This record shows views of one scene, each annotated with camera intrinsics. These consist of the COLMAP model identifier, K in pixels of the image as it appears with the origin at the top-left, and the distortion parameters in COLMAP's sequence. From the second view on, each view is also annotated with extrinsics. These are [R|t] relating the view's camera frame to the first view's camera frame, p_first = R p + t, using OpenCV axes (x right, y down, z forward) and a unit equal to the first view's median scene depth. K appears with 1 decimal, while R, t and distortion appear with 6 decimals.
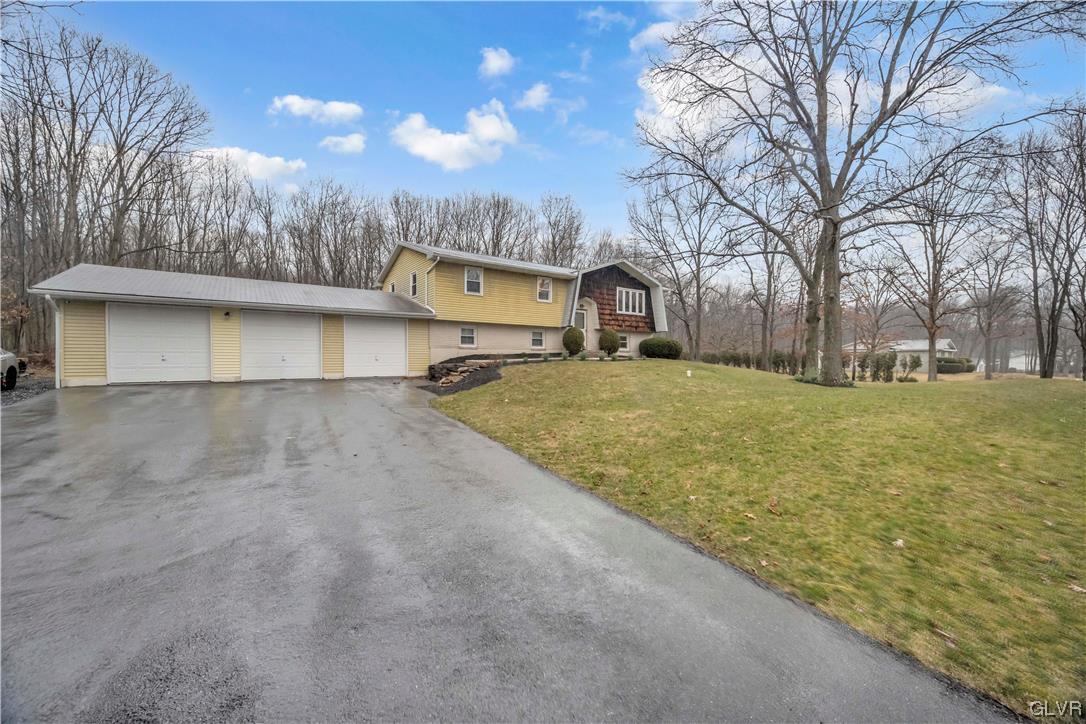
lens RADIAL K [[427.6, 0, 537.1], [0, 427.6, 361.9], [0, 0, 1]] dist [0.000927, -0.000011]
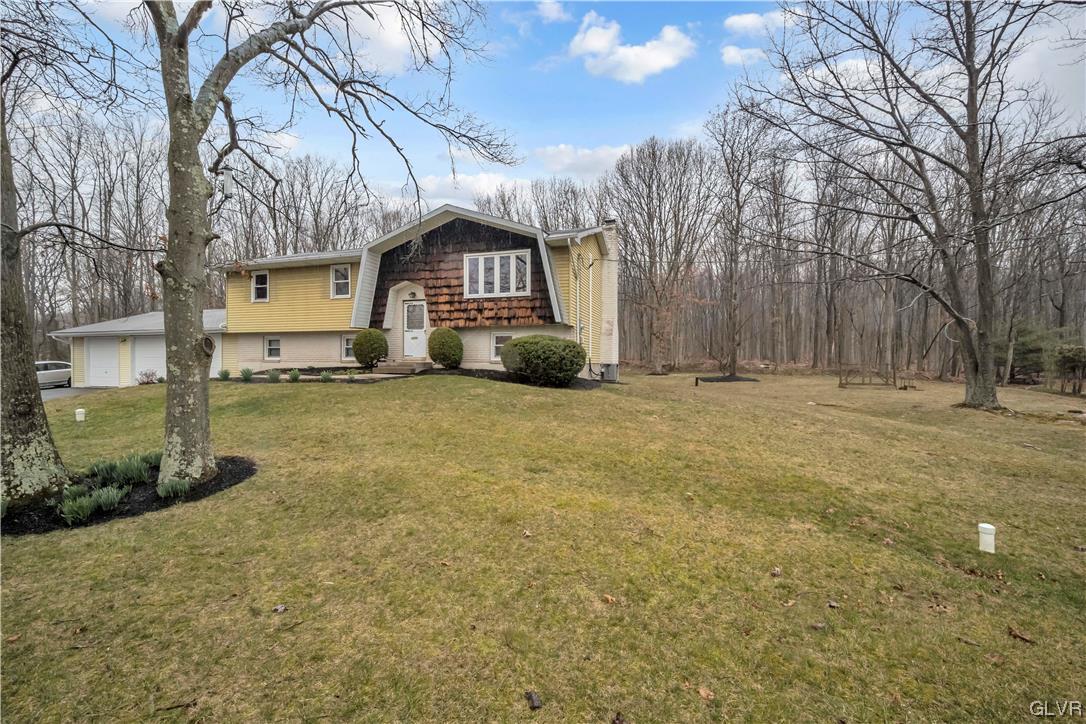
lens RADIAL K [[427.6, 0, 544.1], [0, 427.6, 359.4], [0, 0, 1]] dist [0.000927, -0.000011]
pose [[0.614688, -0.002332, -0.788767, 0.786804], [-0.002086, 0.999987, -0.004583, -0.029500], [0.788768, 0.004463, 0.614675, 0.788952]]
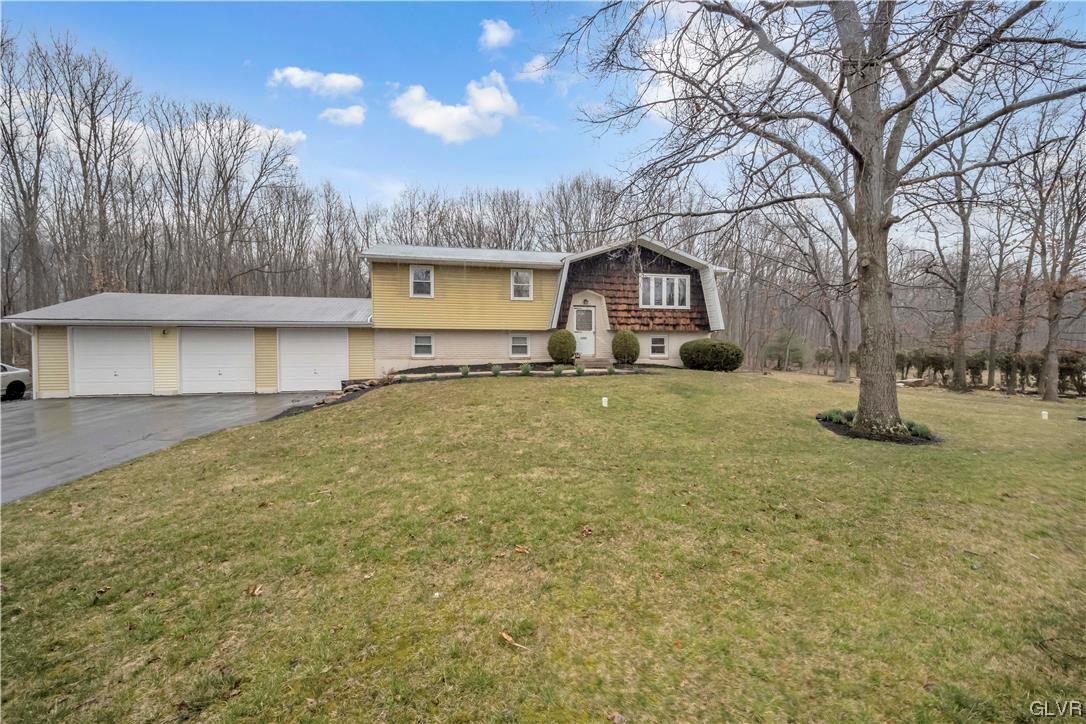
lens RADIAL K [[427.6, 0, 543.0], [0, 427.6, 362.1], [0, 0, 1]] dist [0.000927, -0.000011]
pose [[0.911888, 0.000561, -0.410438, 0.371530], [0.002311, 0.999976, 0.006503, -0.026344], [0.410432, -0.006879, 0.911865, 0.265058]]
